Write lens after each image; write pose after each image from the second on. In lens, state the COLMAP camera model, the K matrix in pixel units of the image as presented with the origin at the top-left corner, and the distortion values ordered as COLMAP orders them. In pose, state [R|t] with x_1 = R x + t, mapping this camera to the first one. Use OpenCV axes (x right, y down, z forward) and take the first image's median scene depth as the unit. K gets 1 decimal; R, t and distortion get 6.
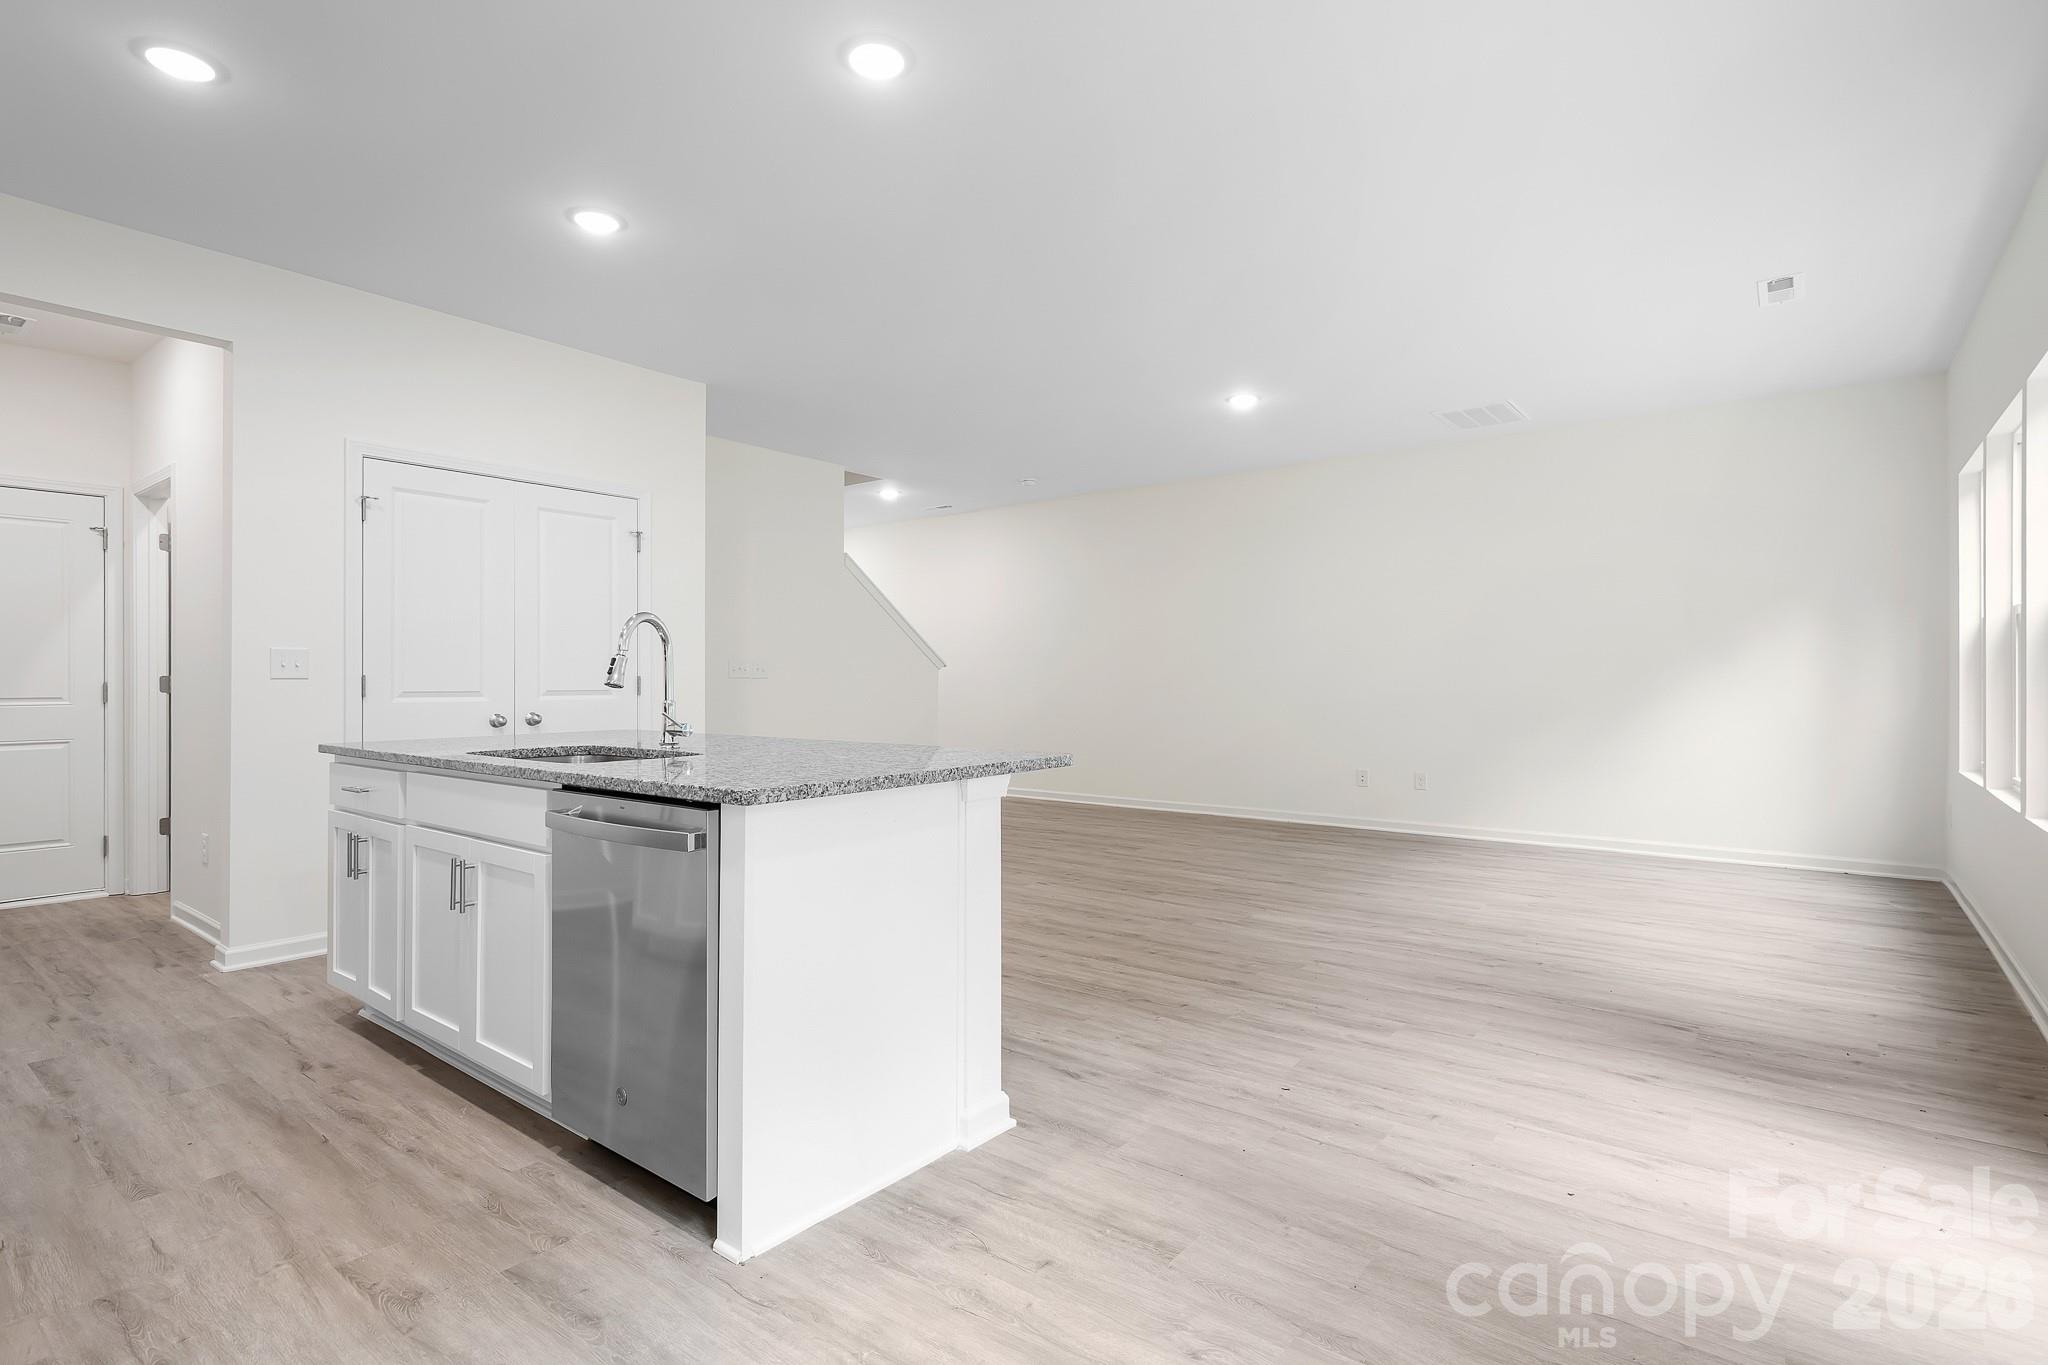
lens RADIAL K [[967.8, 0, 1041.1], [0, 967.8, 693.8], [0, 0, 1]] dist [0.012625, -0.003786]
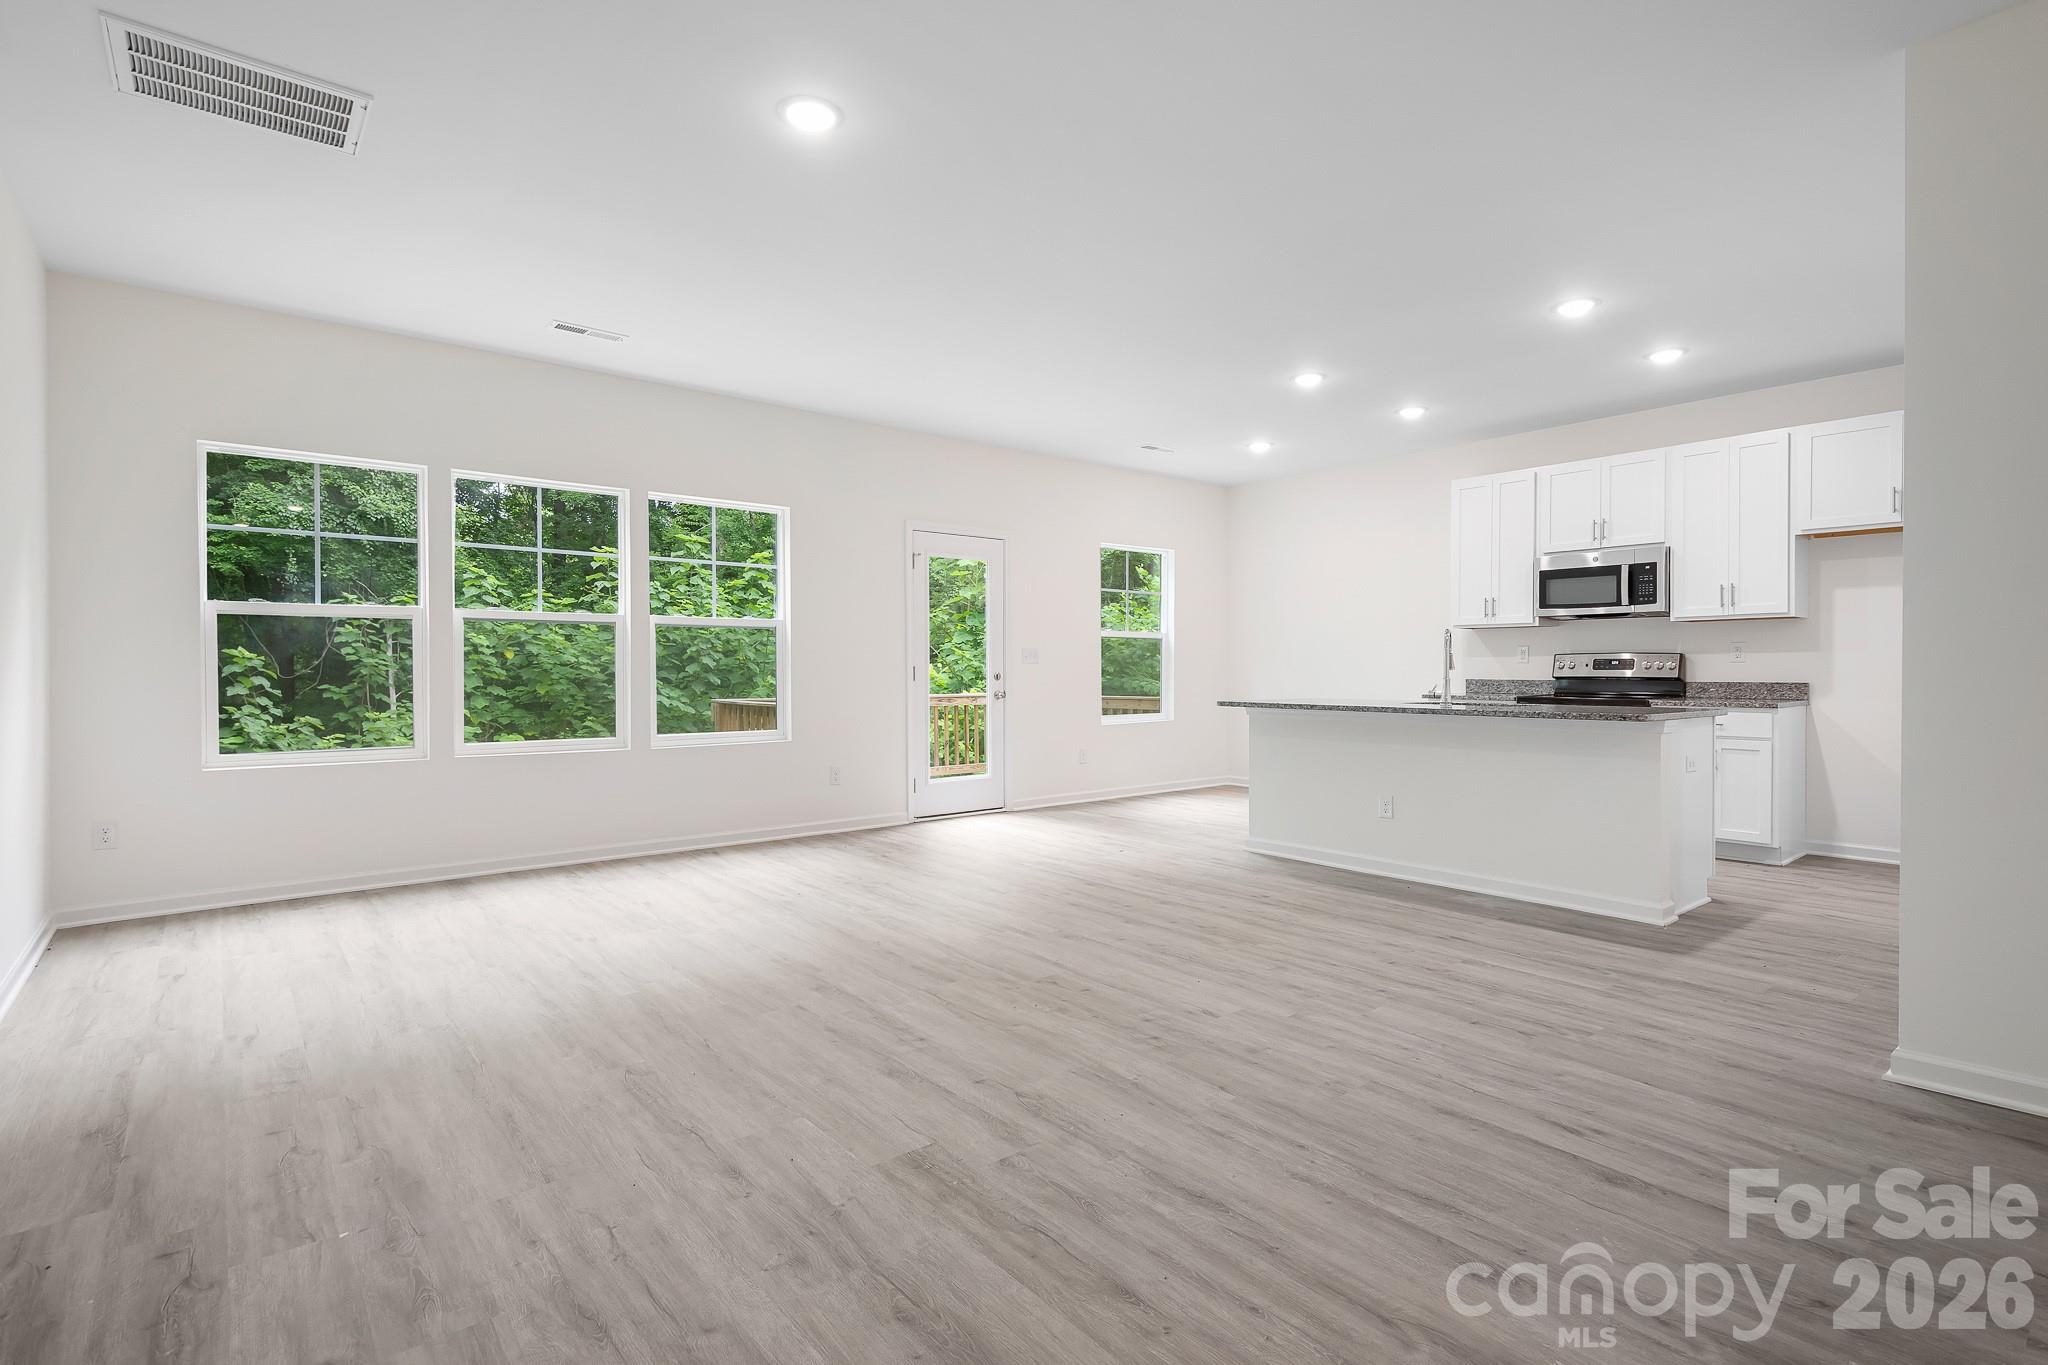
lens RADIAL K [[967.8, 0, 1019.1], [0, 967.8, 678.2], [0, 0, 1]] dist [0.012625, -0.003786]
pose [[-0.976167, 0.002304, 0.217009, -0.016475], [0.007836, 0.999666, 0.024637, -0.041170], [-0.216879, 0.025750, -0.975859, 2.793768]]
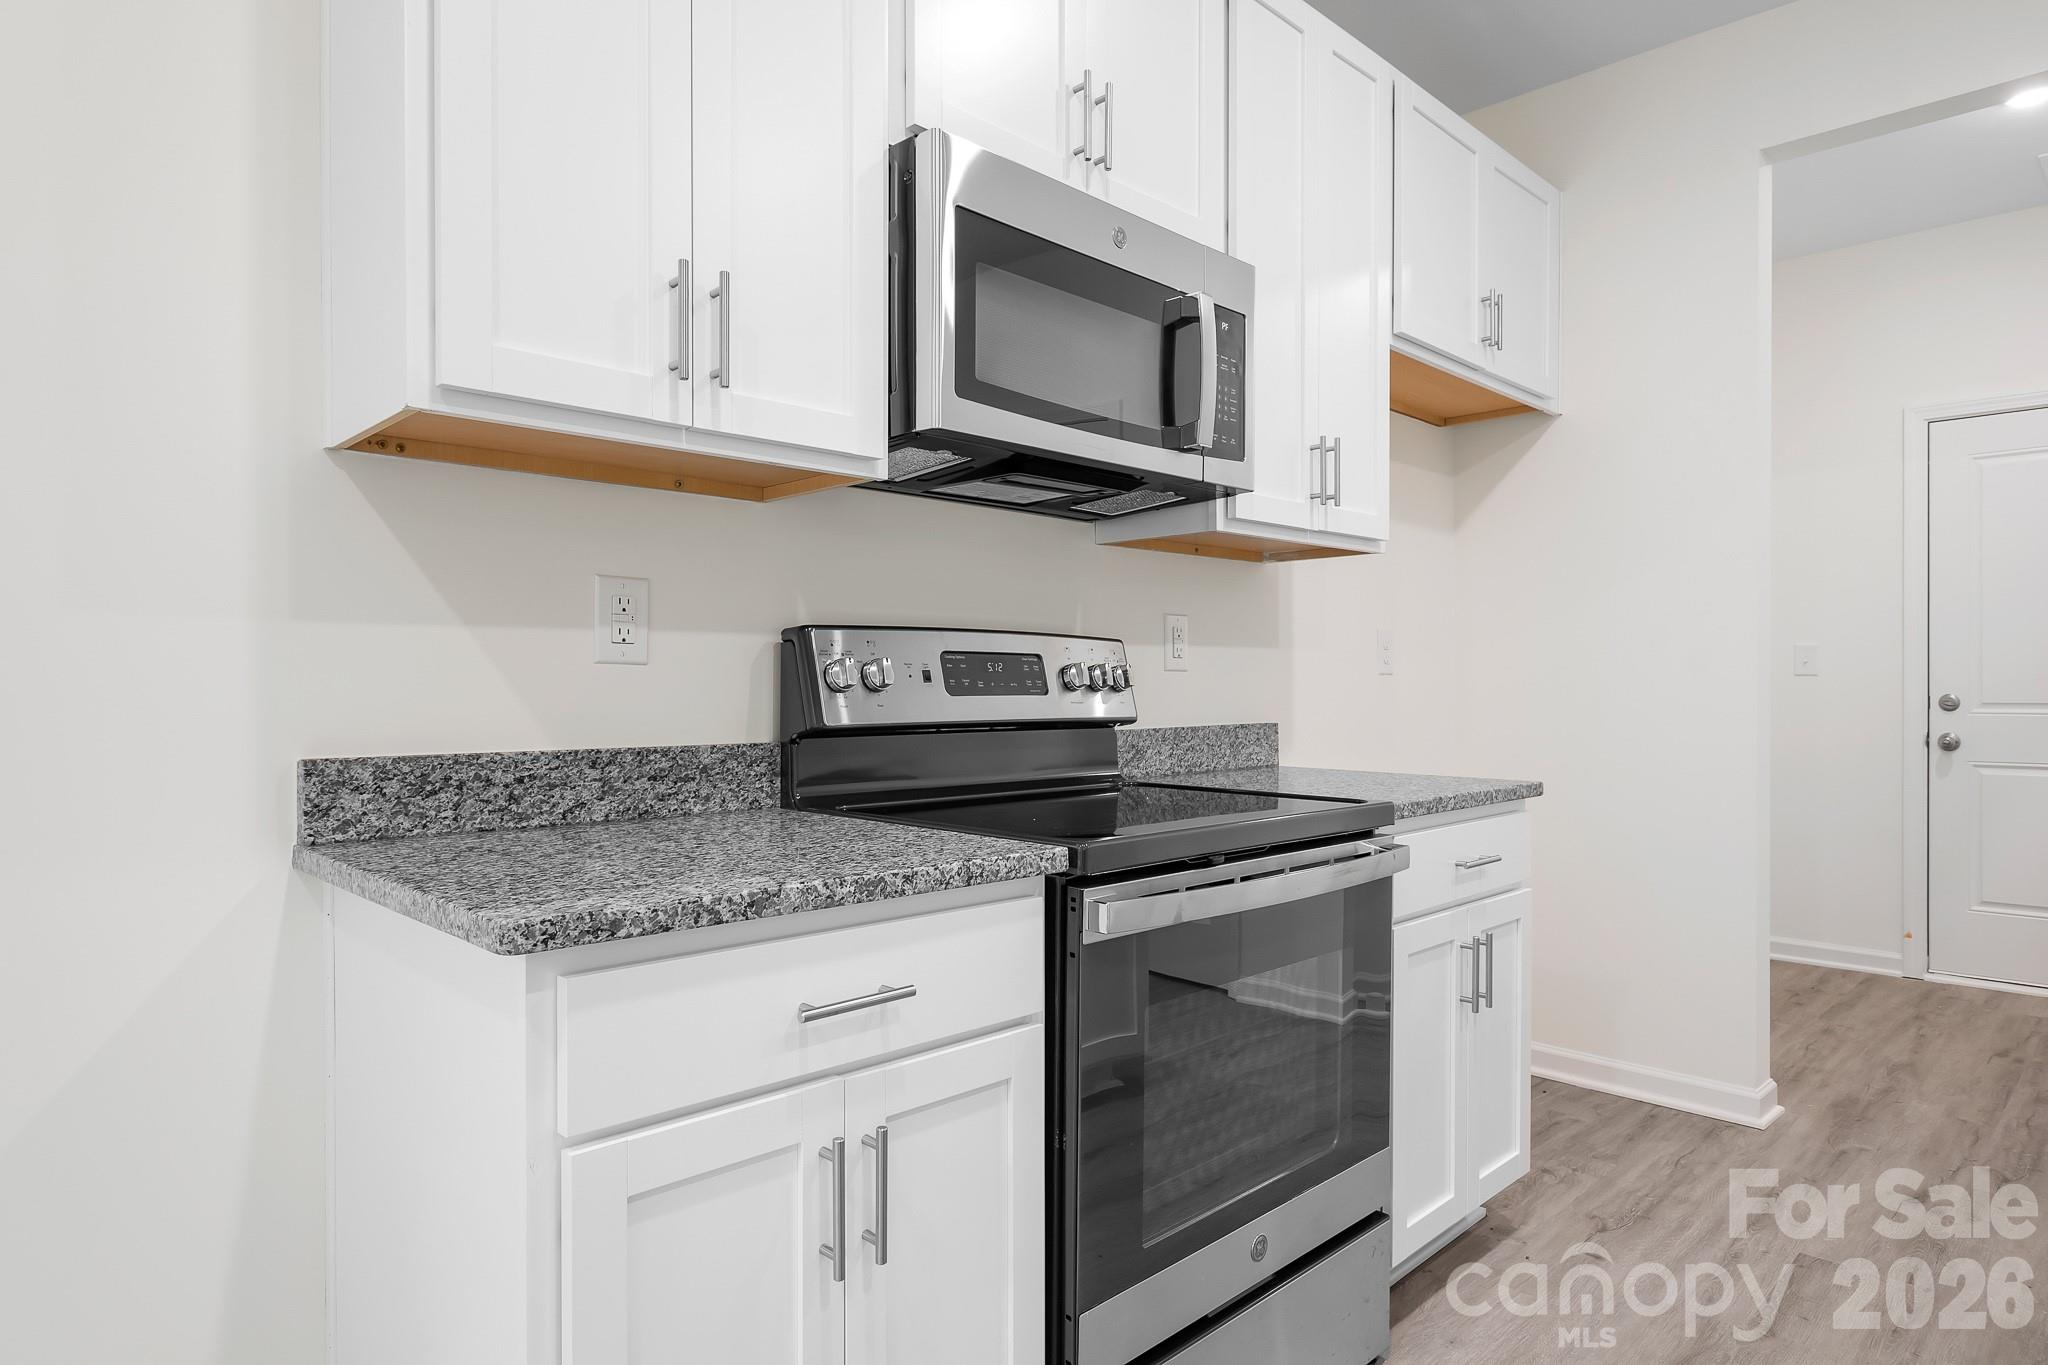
lens RADIAL K [[1183.2, 0, 991.6], [0, 1183.2, 686.3], [0, 0, 1]] dist [0.008425, 0.000288]
pose [[-0.134158, 0.003983, -0.990952, -0.153604], [-0.011488, 0.999918, 0.005575, -0.004618], [0.990893, 0.012132, -0.134101, 0.515555]]
